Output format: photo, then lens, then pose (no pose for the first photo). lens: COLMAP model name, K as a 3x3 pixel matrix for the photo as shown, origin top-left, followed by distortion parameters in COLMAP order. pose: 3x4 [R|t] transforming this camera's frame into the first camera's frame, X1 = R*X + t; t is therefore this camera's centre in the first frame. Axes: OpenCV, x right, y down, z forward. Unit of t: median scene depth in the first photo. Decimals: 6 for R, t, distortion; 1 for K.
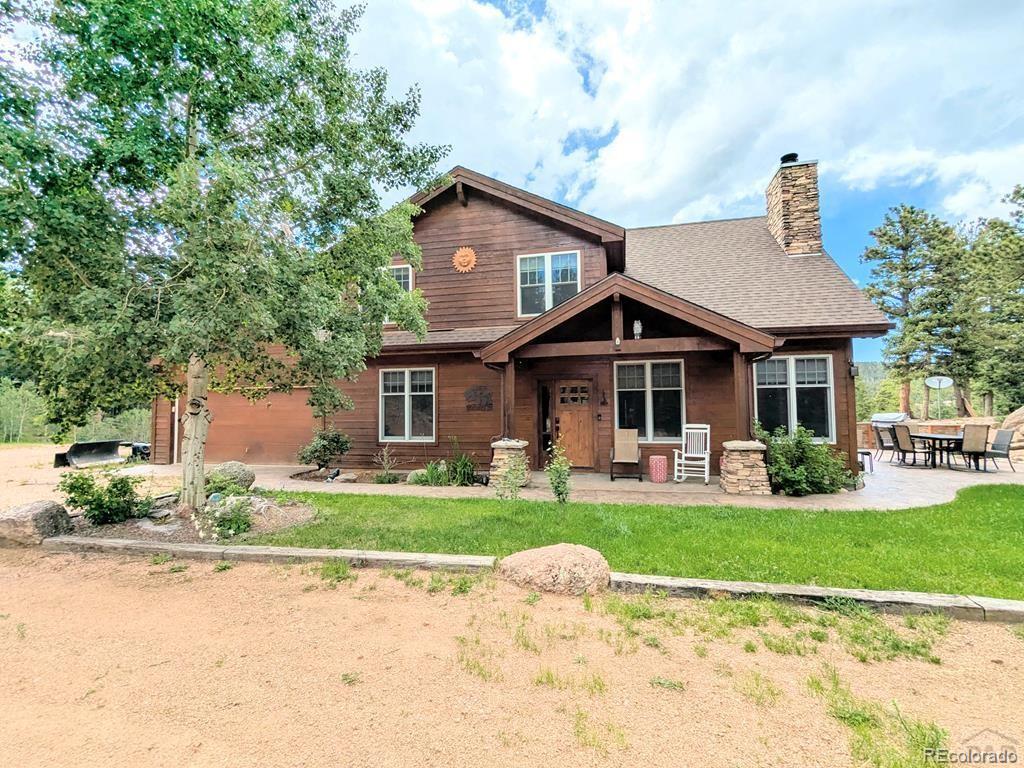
lens RADIAL K [[479.6, 0, 512.0], [0, 479.6, 384.0], [0, 0, 1]] dist [-0.001185, 0.000836]
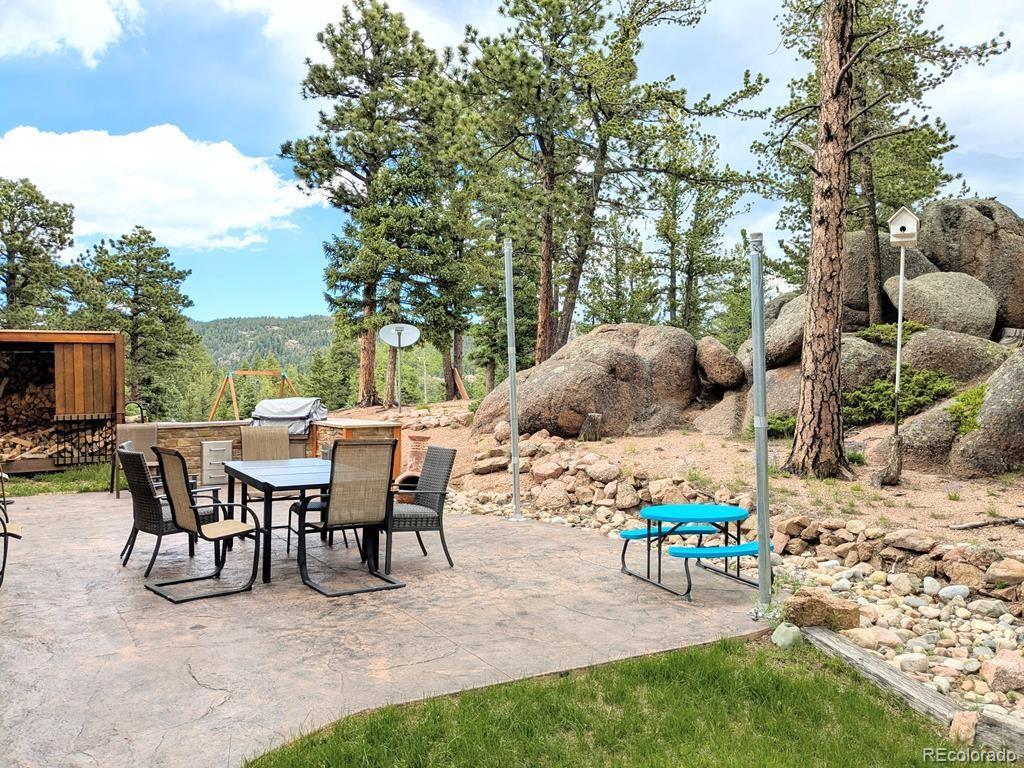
lens RADIAL K [[479.6, 0, 512.0], [0, 479.6, 384.0], [0, 0, 1]] dist [-0.001185, 0.000836]
pose [[0.748044, -0.005175, 0.663629, 0.614768], [-0.029344, 0.998734, 0.040865, 0.022915], [-0.663000, -0.050042, 0.746945, 0.515741]]
